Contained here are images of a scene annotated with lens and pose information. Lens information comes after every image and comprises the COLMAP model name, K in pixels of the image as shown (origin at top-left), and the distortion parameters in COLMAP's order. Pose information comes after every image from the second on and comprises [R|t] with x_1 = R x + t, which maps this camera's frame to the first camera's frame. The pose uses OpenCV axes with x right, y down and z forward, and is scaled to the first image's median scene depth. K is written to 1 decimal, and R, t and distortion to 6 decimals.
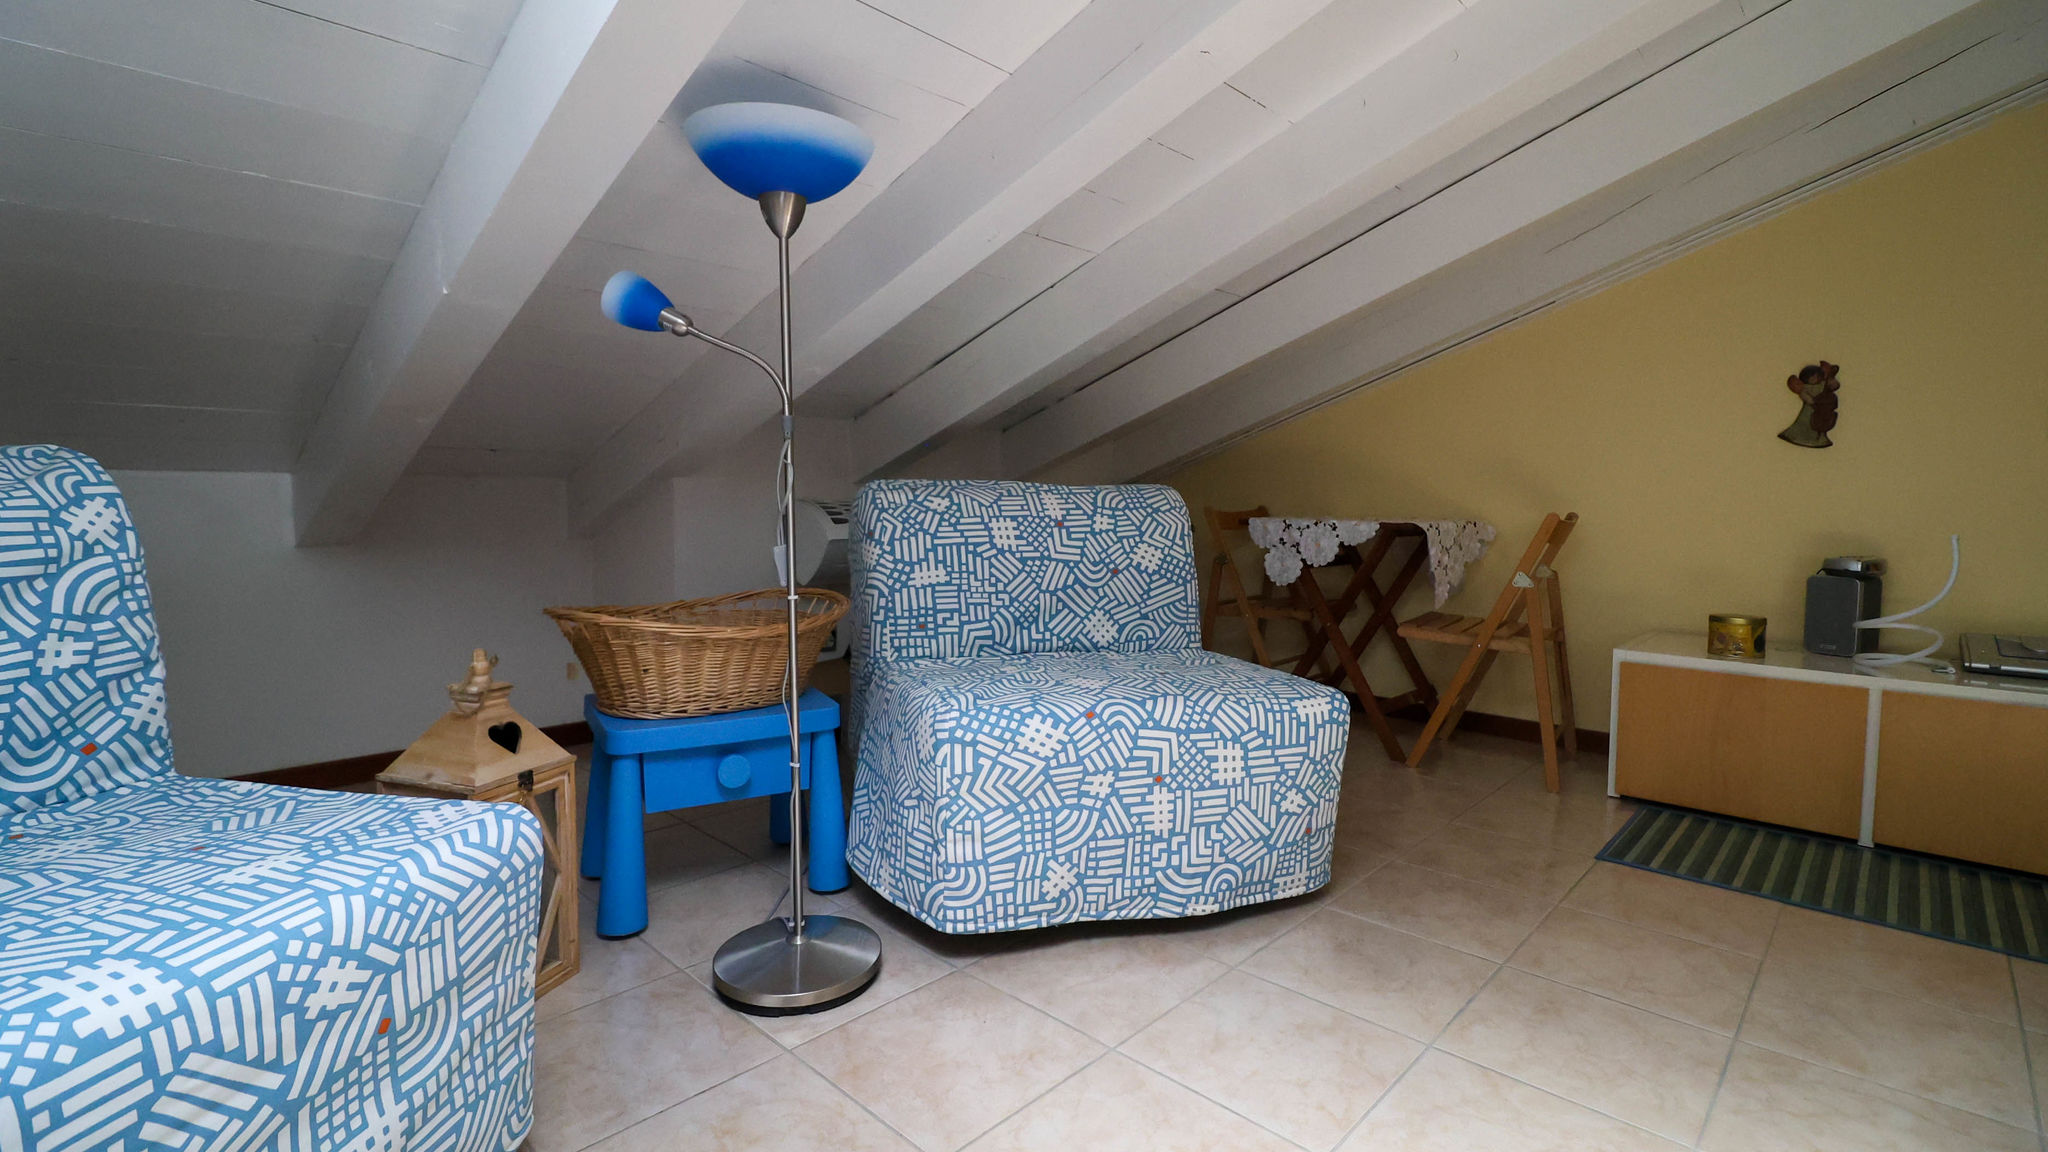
lens RADIAL K [[952.0, 0, 1073.1], [0, 952.0, 528.3], [0, 0, 1]] dist [0.000348, -0.013988]
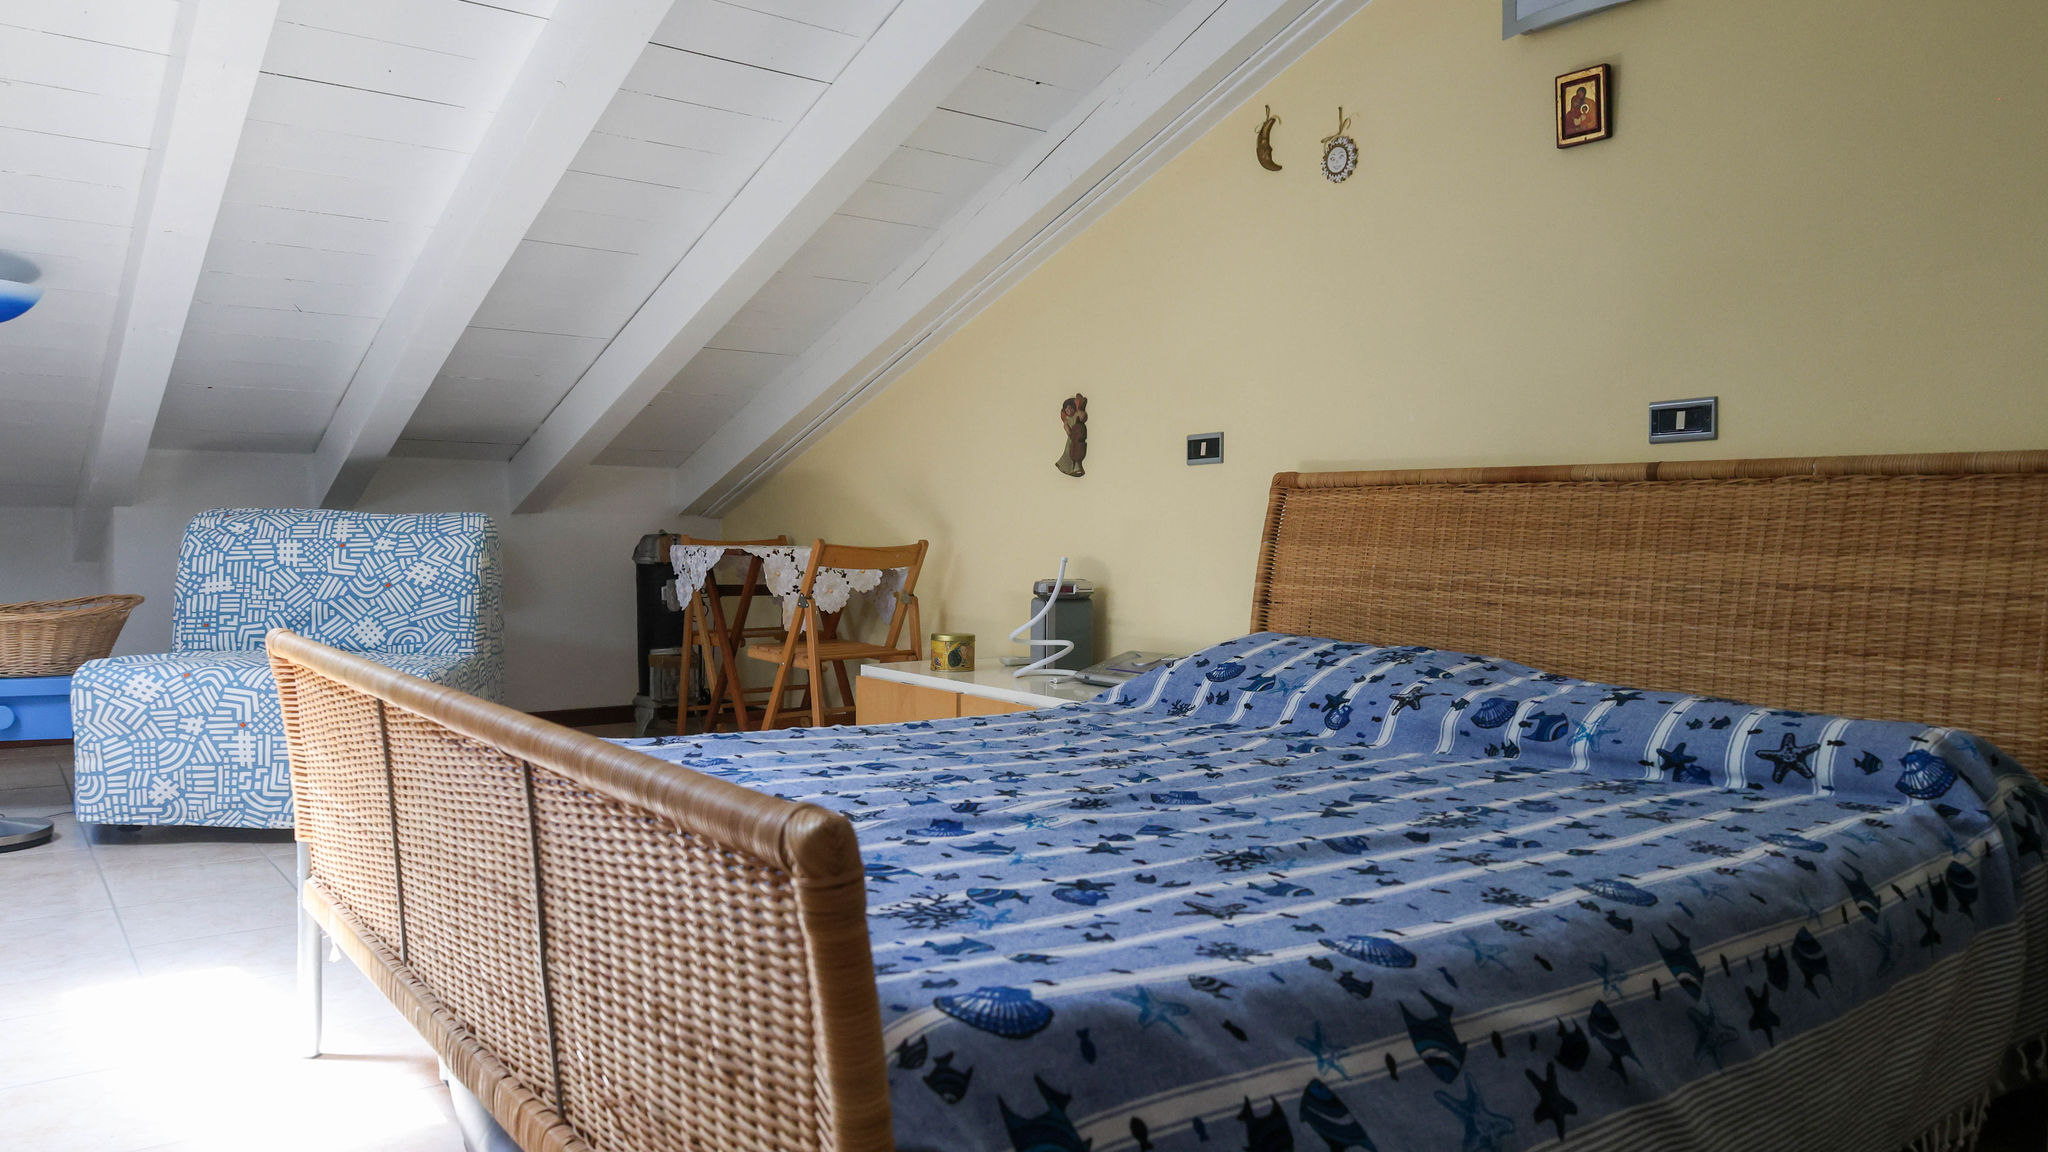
lens RADIAL K [[1408.1, 0, 1062.2], [0, 1408.1, 576.6], [0, 0, 1]] dist [-0.007481, 0.001344]
pose [[0.985782, 0.005626, -0.167935, 1.185645], [-0.006753, 0.999958, -0.006140, 0.040061], [0.167894, 0.007187, 0.985779, -0.595890]]
